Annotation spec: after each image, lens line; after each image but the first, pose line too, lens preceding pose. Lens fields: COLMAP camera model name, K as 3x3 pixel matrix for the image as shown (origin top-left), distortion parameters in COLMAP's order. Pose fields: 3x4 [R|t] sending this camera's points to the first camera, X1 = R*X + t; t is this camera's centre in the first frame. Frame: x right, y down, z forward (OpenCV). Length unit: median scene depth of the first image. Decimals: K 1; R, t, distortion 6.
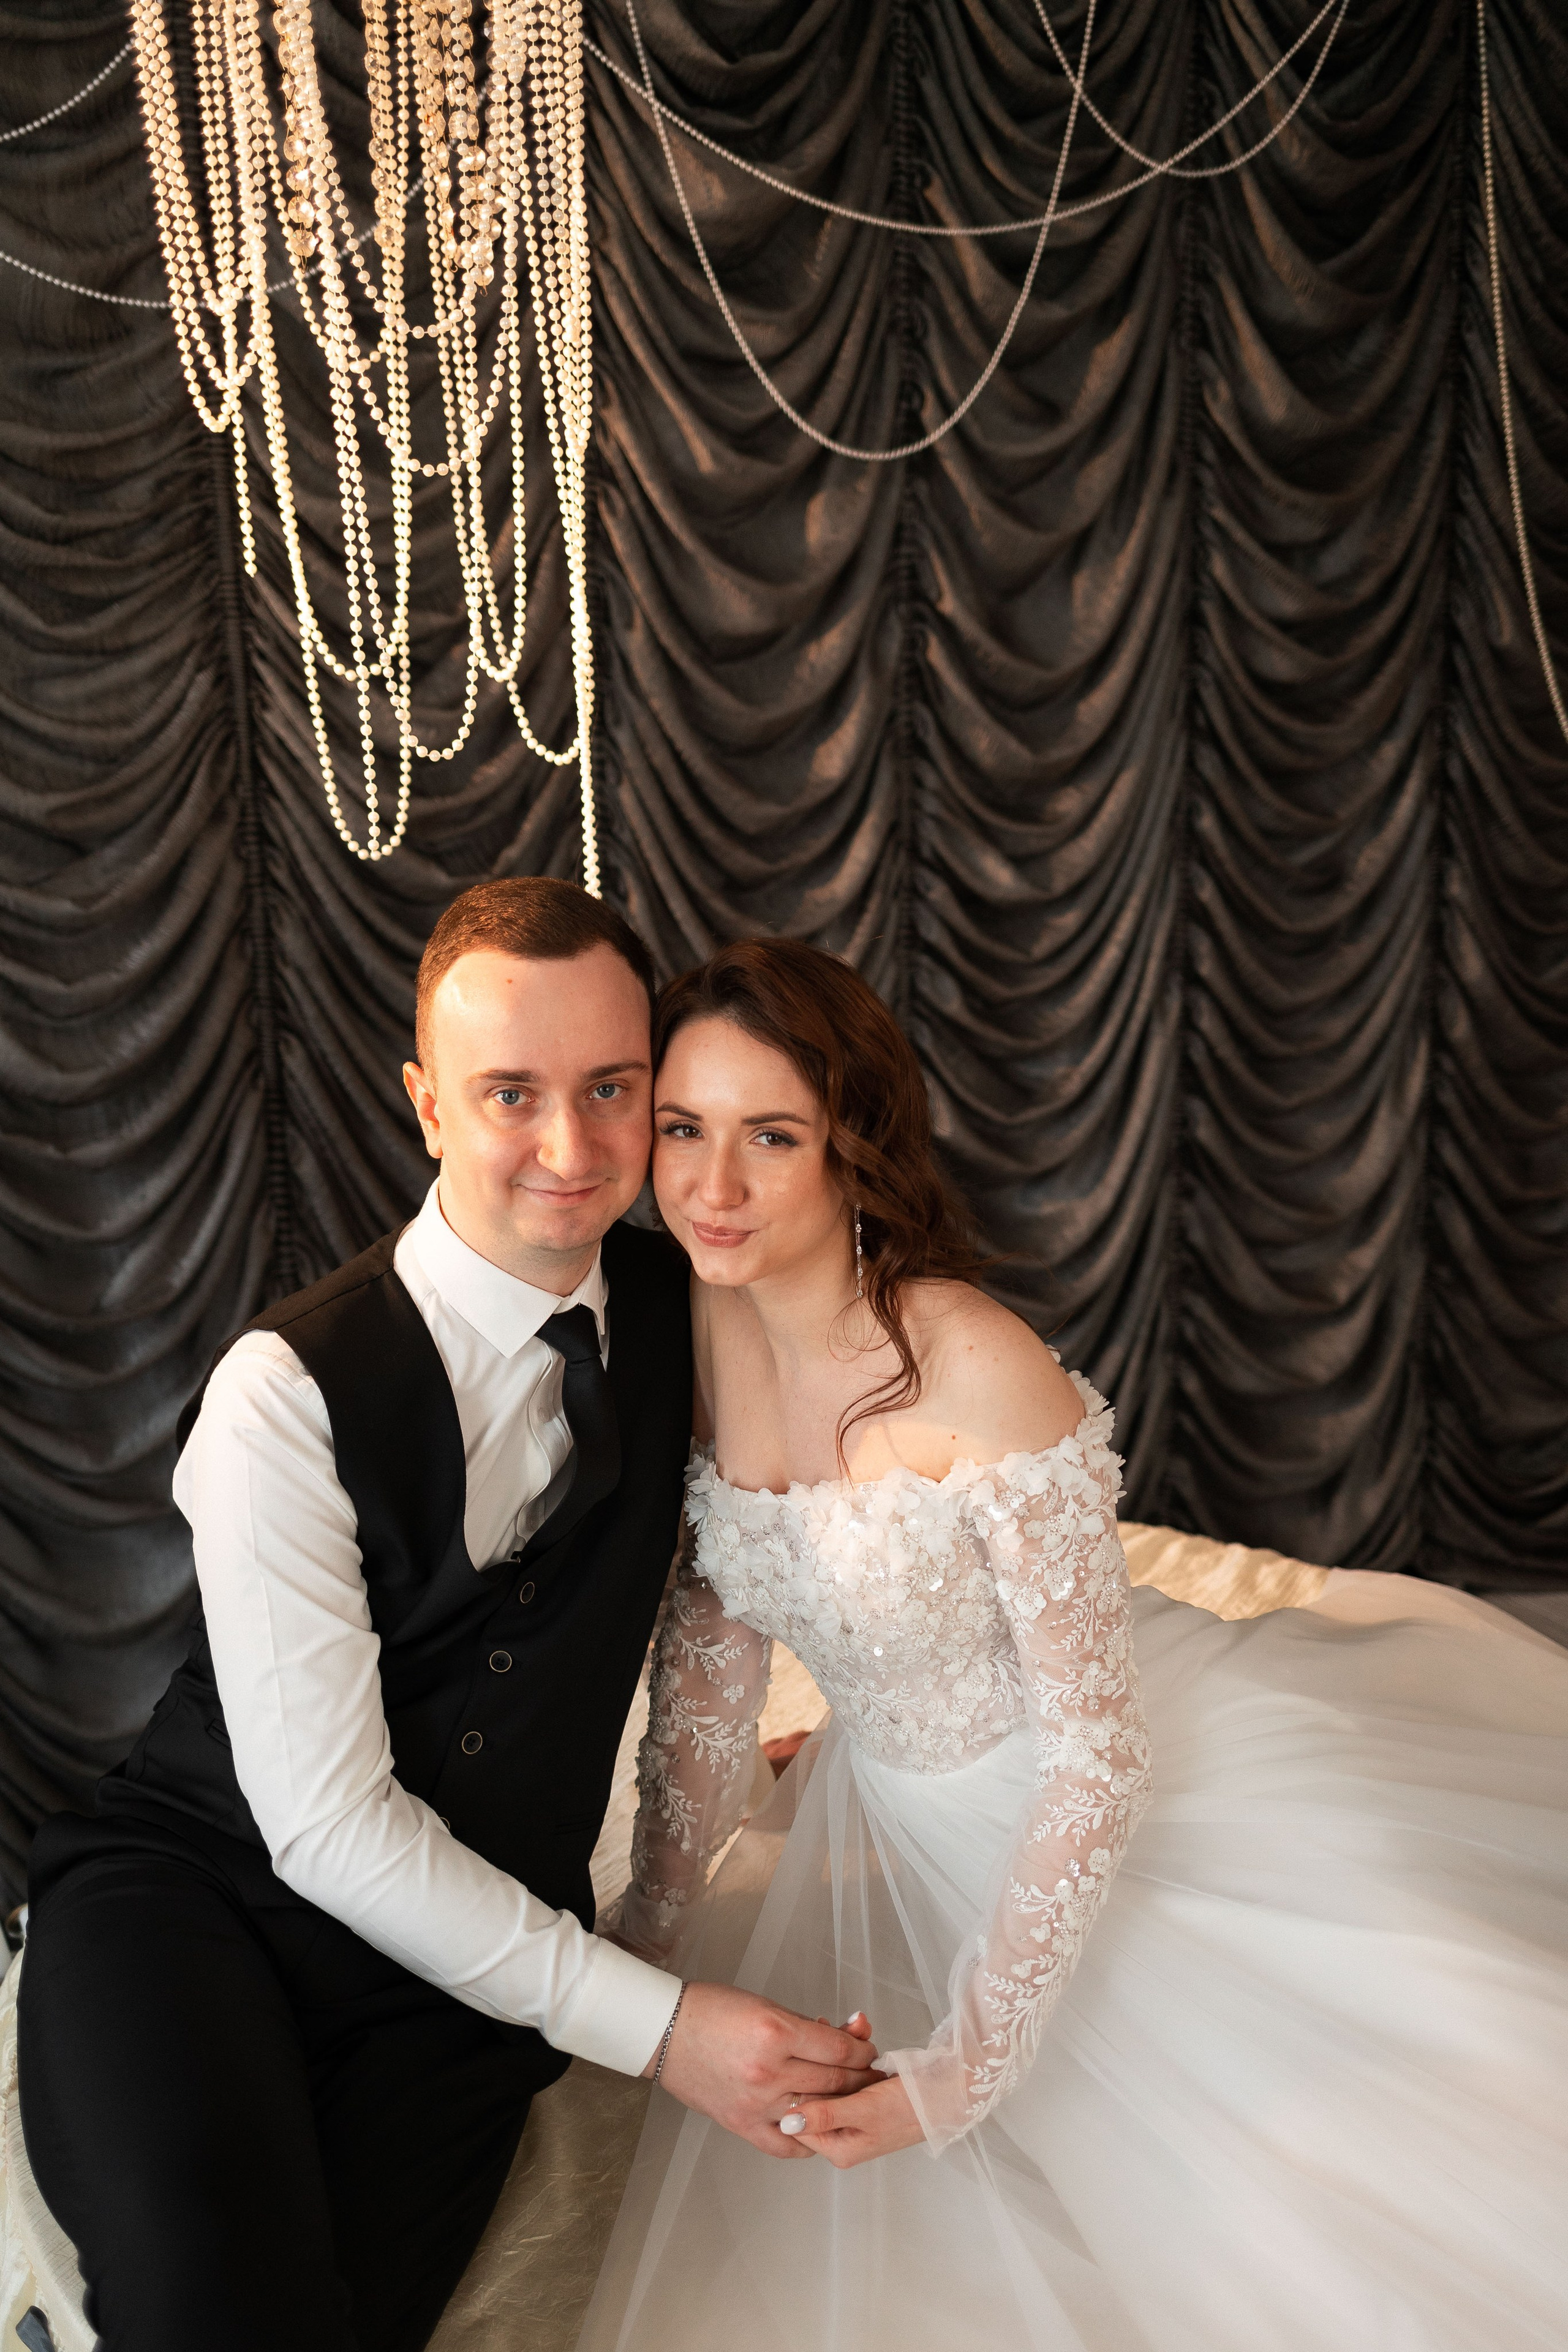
lens RADIAL K [[2248.5, 0, 784.0], [0, 2248.5, 1176.0], [0, 0, 1]] dist [0.056544, -0.118571]
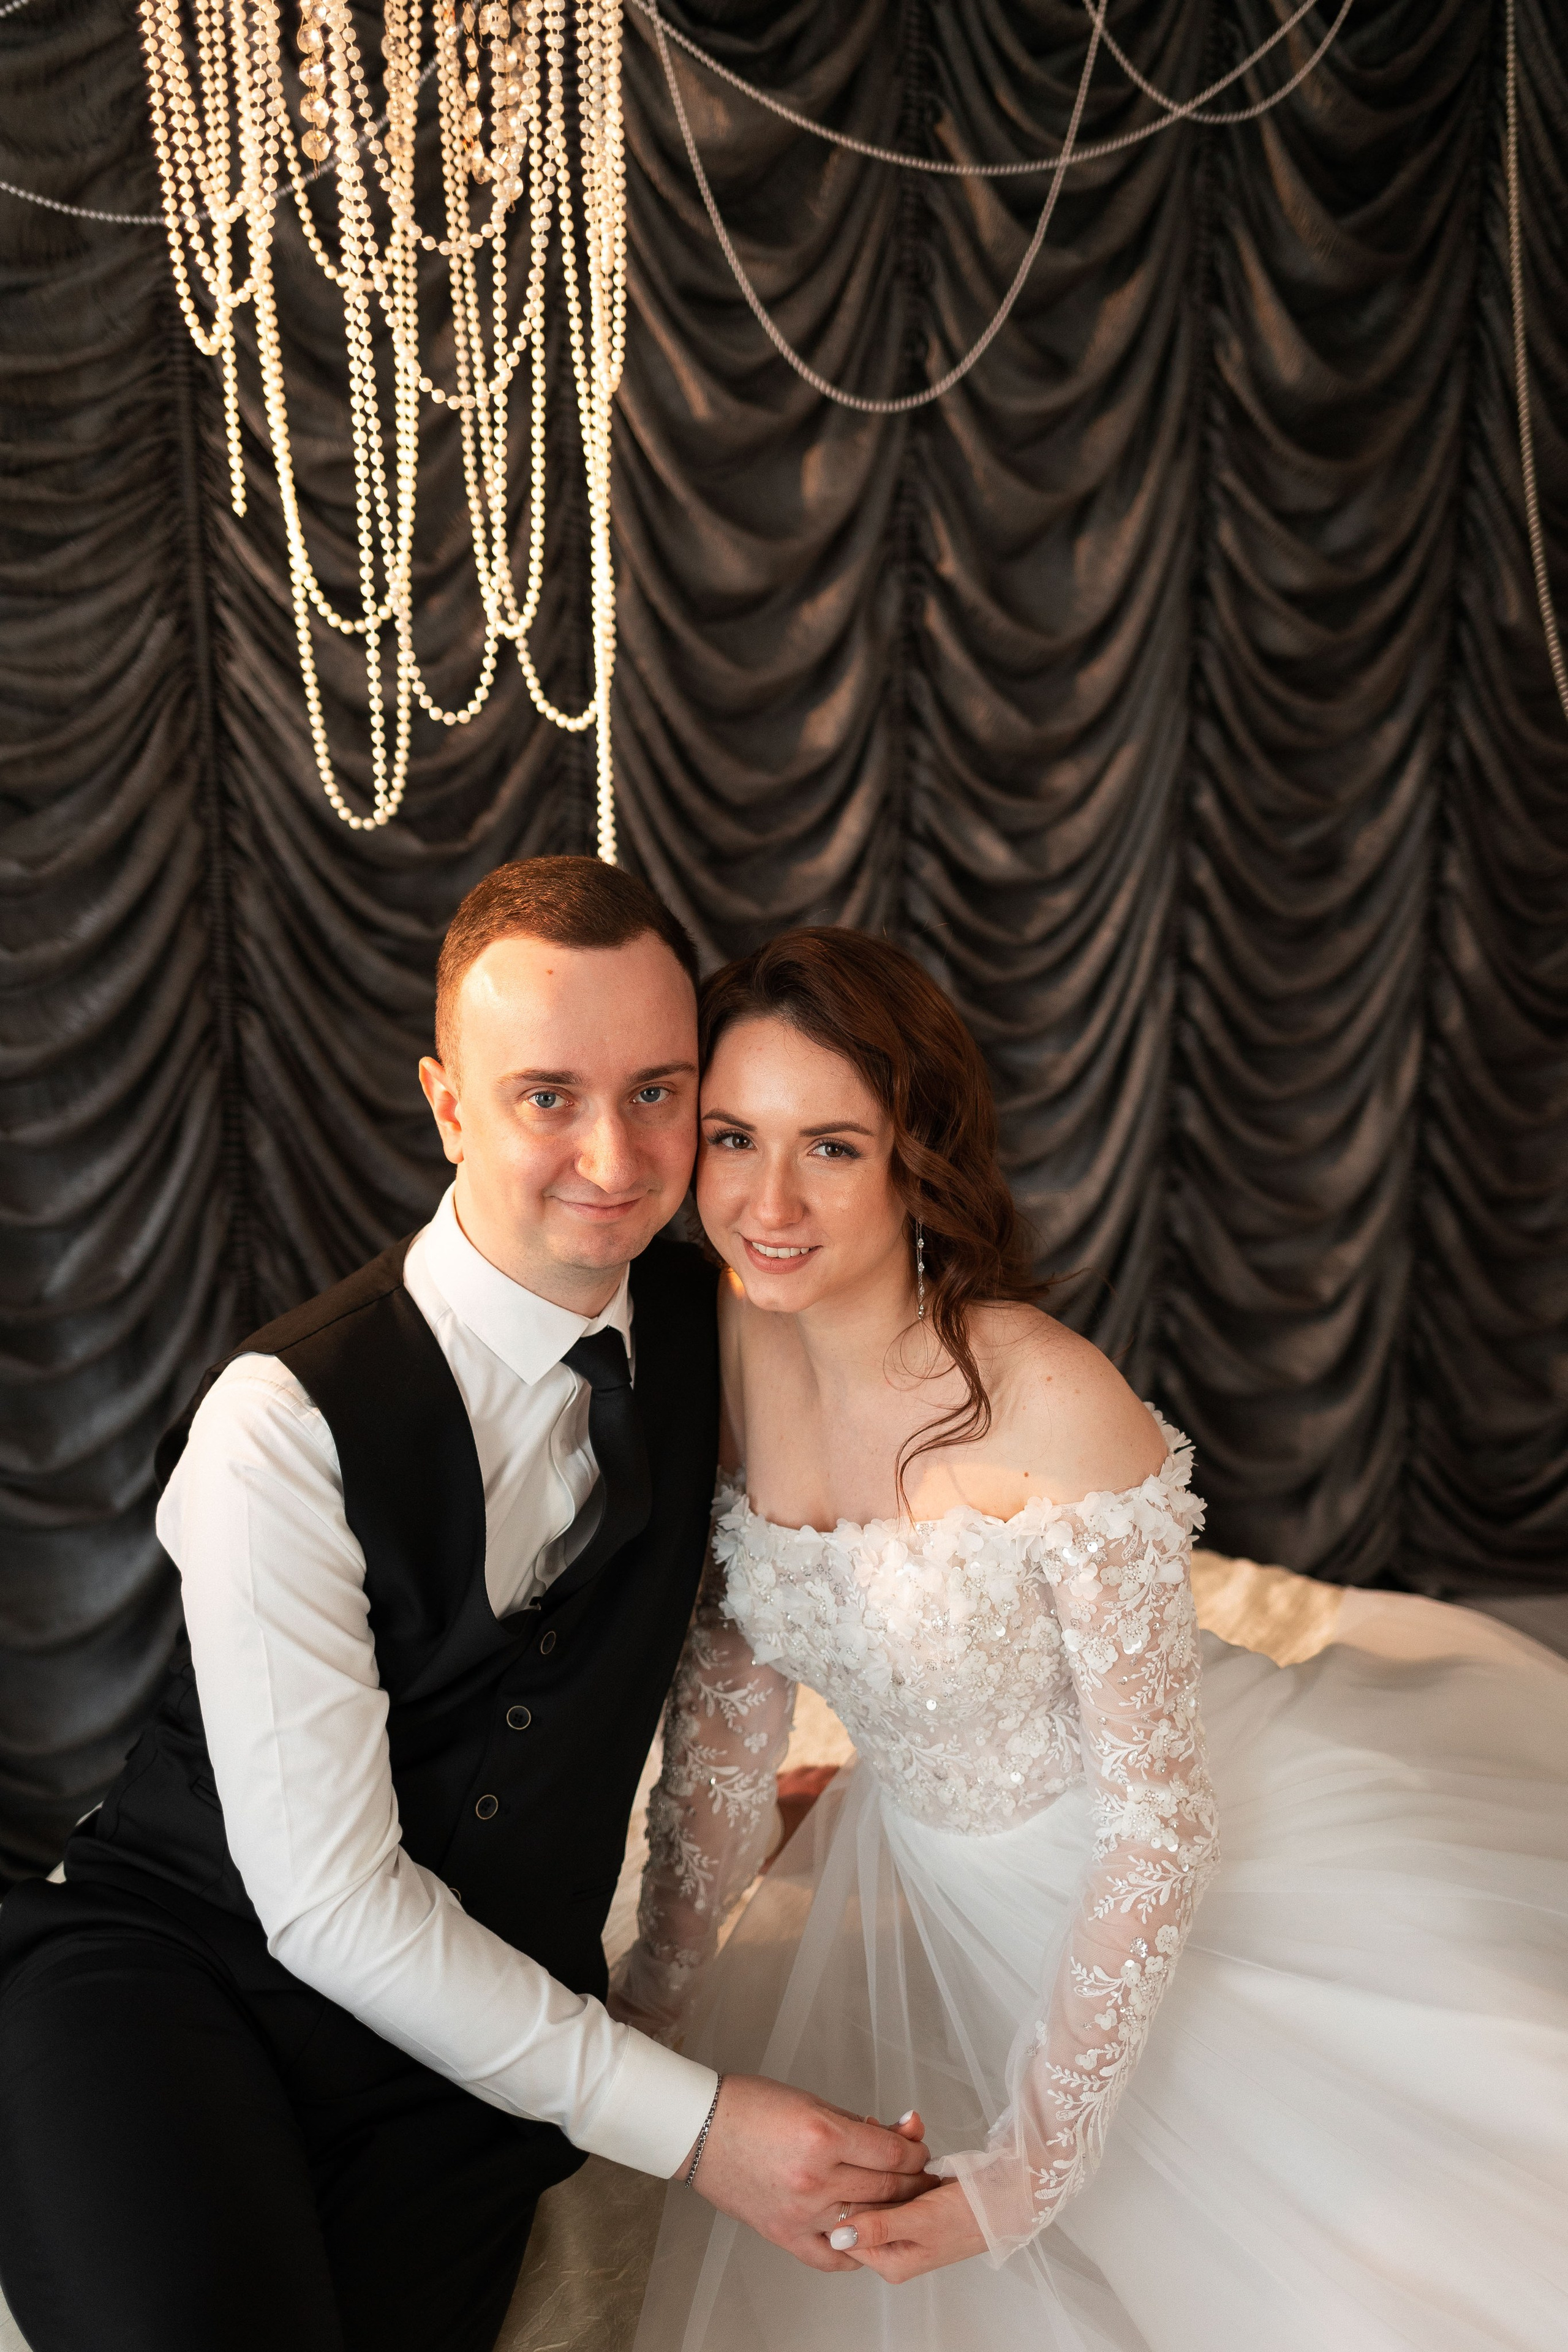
lens RADIAL K [[2248.1, 0, 779.5], [0, 2248.1, 1172.0], [0, 0, 1]] dist [0.061018, -0.122205]
pose [[0.999054, 0.015231, 0.040725, -0.034279], [-0.015853, 0.999762, 0.014990, -0.011754], [-0.040487, -0.015622, 0.999058, 0.050130]]
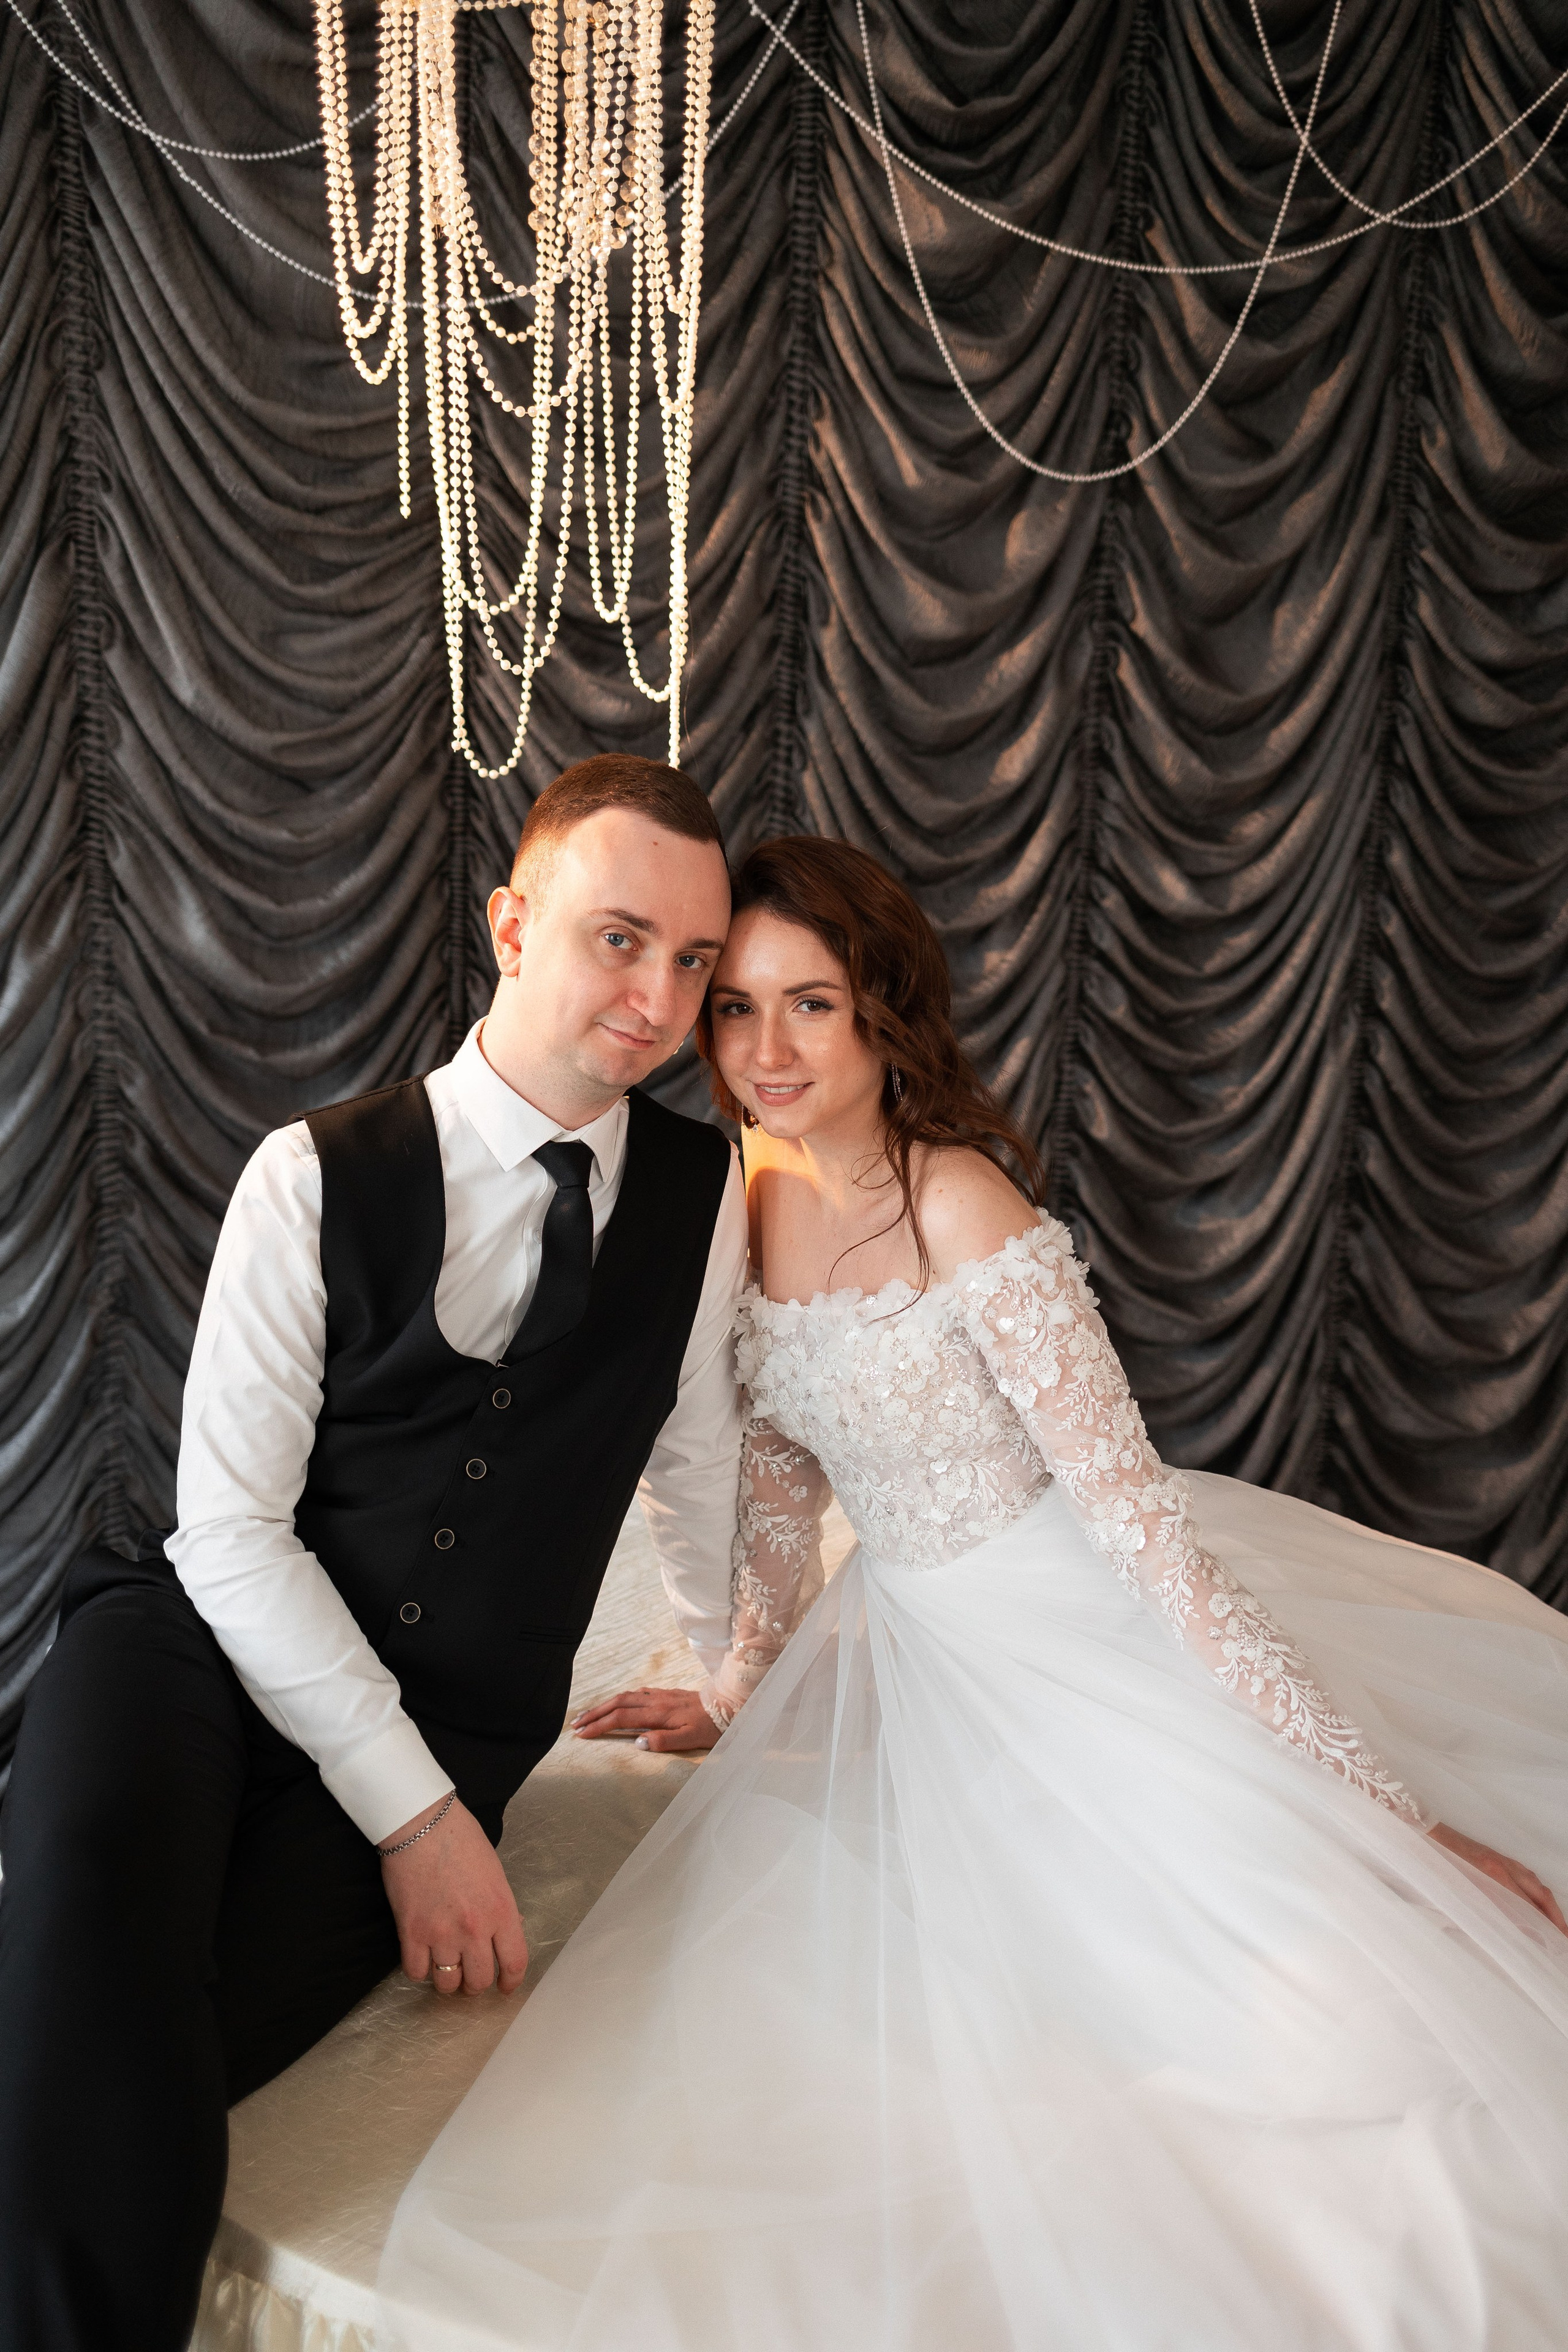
lens RADIAL K [[2248.5, 0, 784.0], [0, 2248.5, 1176.0], [0, 0, 1]] dist [0.056544, -0.118571]
pose [[0.980430, 0.095263, -0.172285, 0.118331], [-0.102716, 0.994100, -0.034858, 0.055031], [0.167948, 0.051873, 0.984430, -0.043233]]
